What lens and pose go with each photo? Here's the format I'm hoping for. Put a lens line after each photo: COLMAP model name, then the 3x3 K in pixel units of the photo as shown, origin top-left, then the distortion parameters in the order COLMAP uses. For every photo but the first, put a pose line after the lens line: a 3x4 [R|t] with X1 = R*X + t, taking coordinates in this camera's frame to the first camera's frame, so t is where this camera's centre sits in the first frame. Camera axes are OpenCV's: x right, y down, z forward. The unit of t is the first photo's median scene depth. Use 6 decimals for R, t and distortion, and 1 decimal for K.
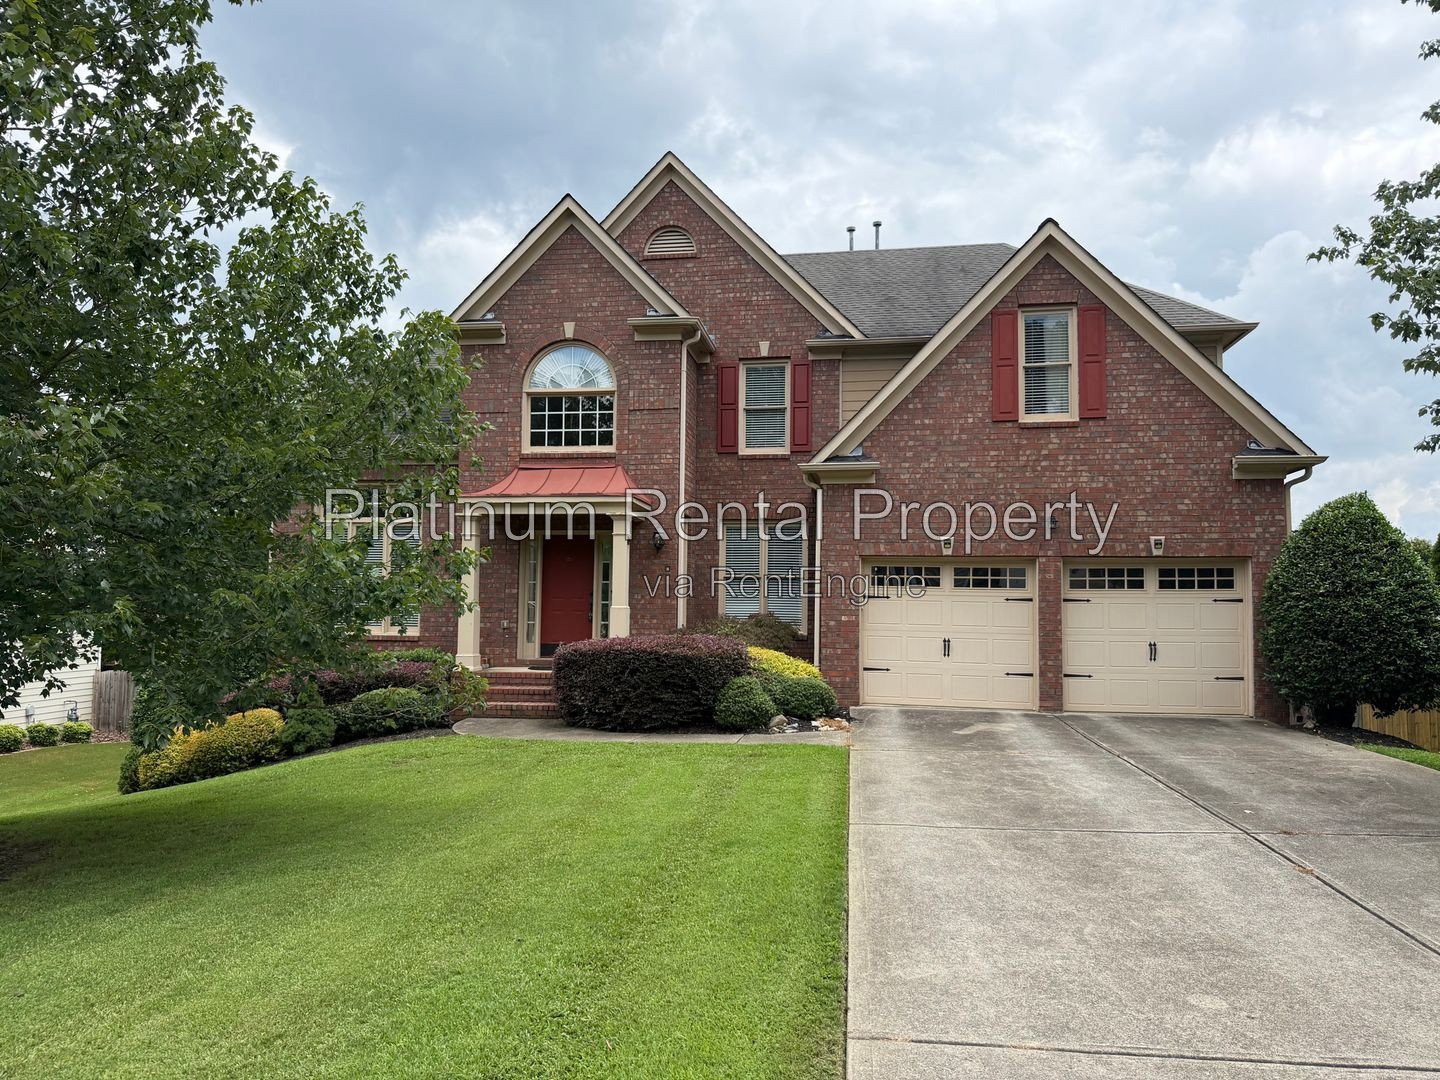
lens RADIAL K [[1003.0, 0, 723.3], [0, 1003.0, 552.3], [0, 0, 1]] dist [0.131375, -0.194210]
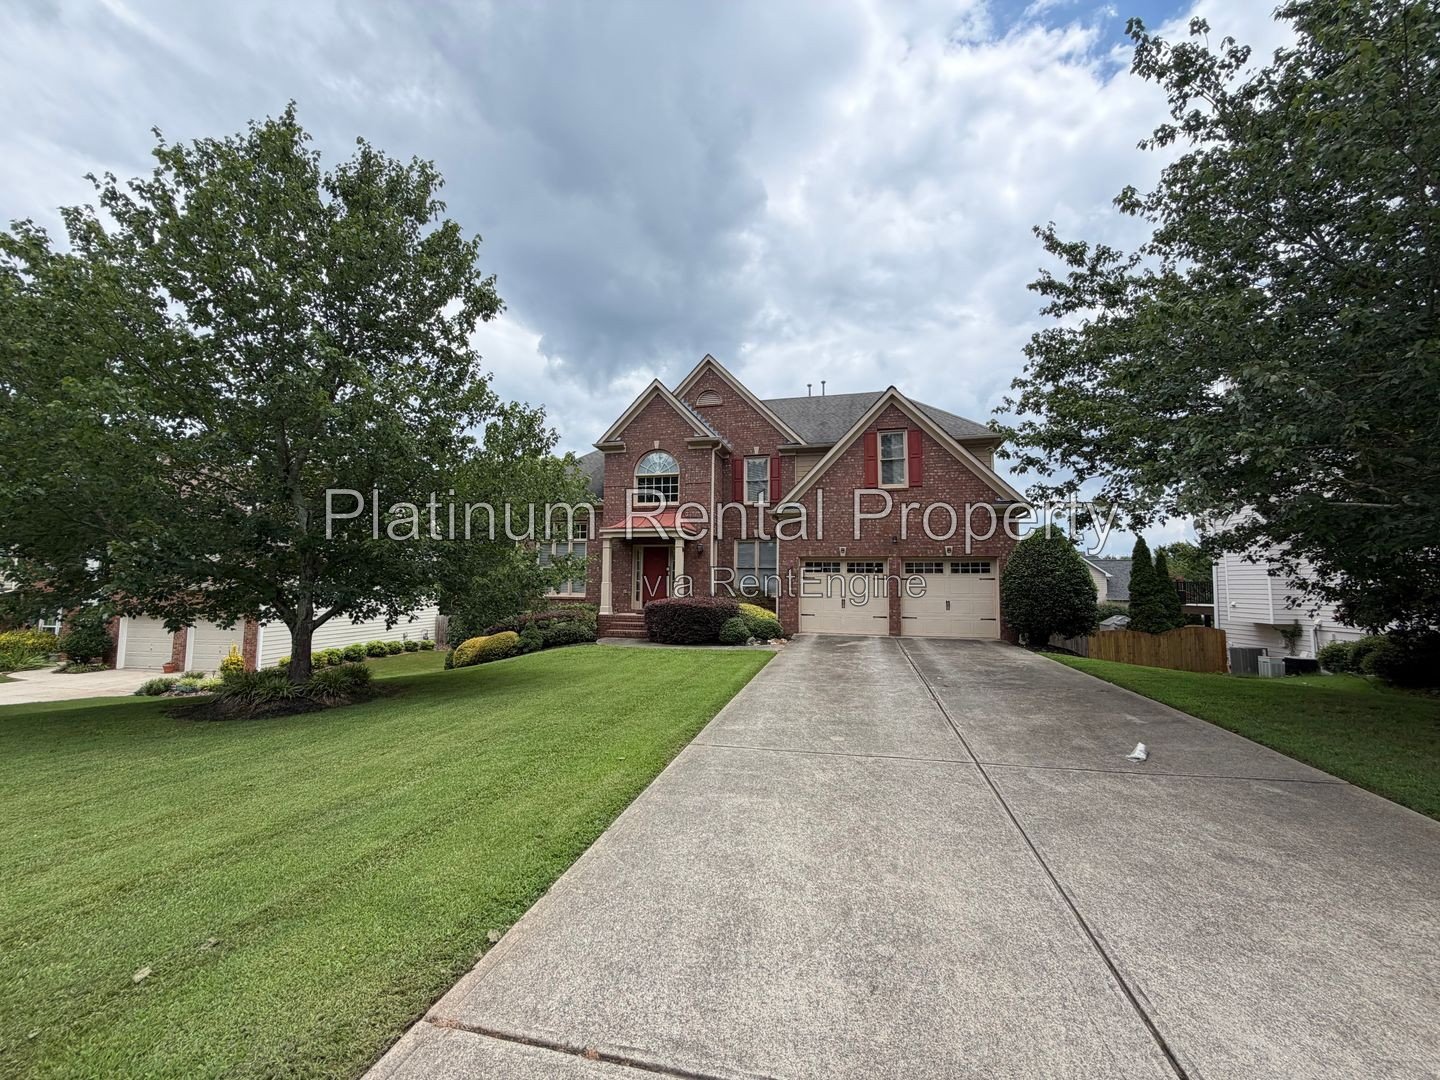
lens RADIAL K [[572.0, 0, 721.4], [0, 572.0, 541.5], [0, 0, 1]] dist [0.001015, -0.000172]
pose [[0.995425, -0.006970, -0.095293, 0.094811], [0.005022, 0.999774, -0.020670, -0.004419], [0.095416, 0.020097, 0.995235, -0.128365]]
